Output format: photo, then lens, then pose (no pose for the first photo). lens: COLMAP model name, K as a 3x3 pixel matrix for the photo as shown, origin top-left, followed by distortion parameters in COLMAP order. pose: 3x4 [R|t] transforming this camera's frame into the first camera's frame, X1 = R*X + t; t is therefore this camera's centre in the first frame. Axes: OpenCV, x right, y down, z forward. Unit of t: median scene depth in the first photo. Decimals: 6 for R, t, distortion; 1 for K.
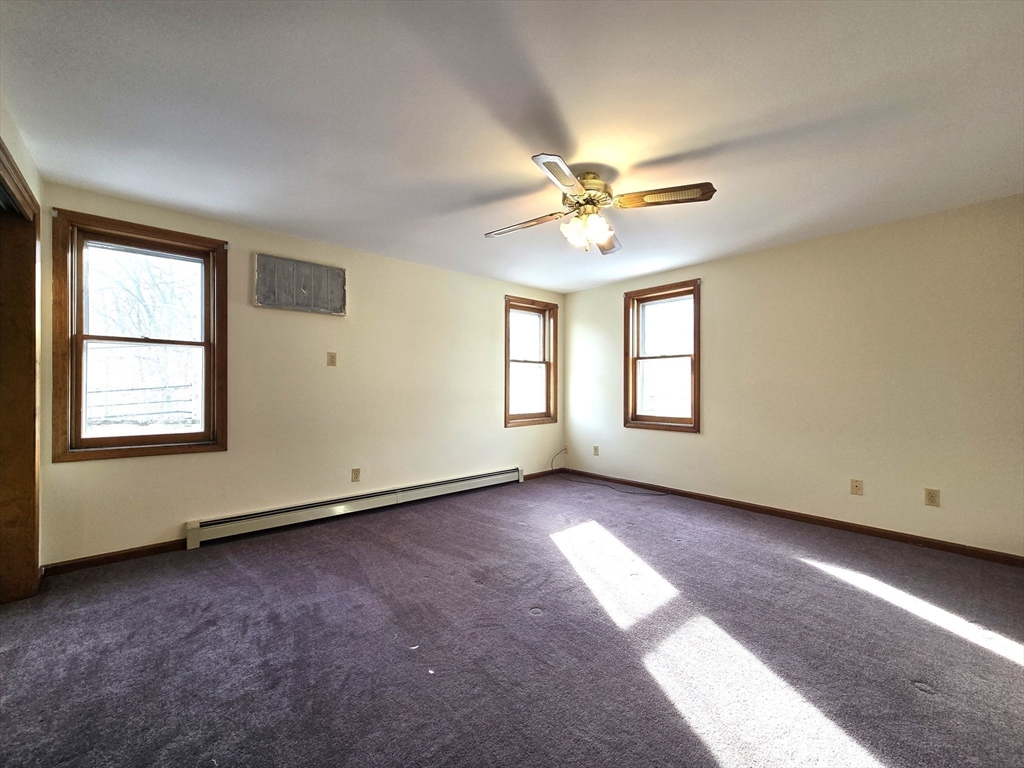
lens RADIAL K [[412.1, 0, 515.7], [0, 412.1, 386.3], [0, 0, 1]] dist [-0.000466, 0.000337]
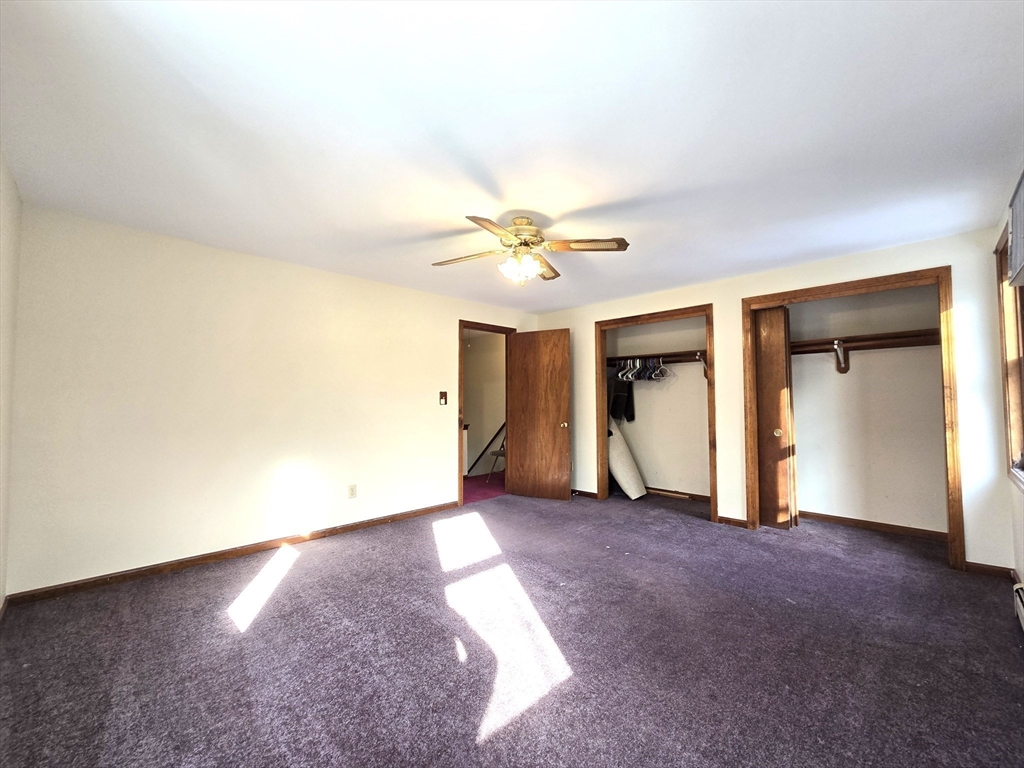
lens RADIAL K [[423.9, 0, 511.0], [0, 423.9, 379.9], [0, 0, 1]] dist [-0.000601, -0.000188]
pose [[-0.999383, 0.005288, -0.034728, 0.180700], [0.007068, 0.998656, -0.051338, -0.017709], [0.034410, -0.051552, -0.998077, 1.621572]]
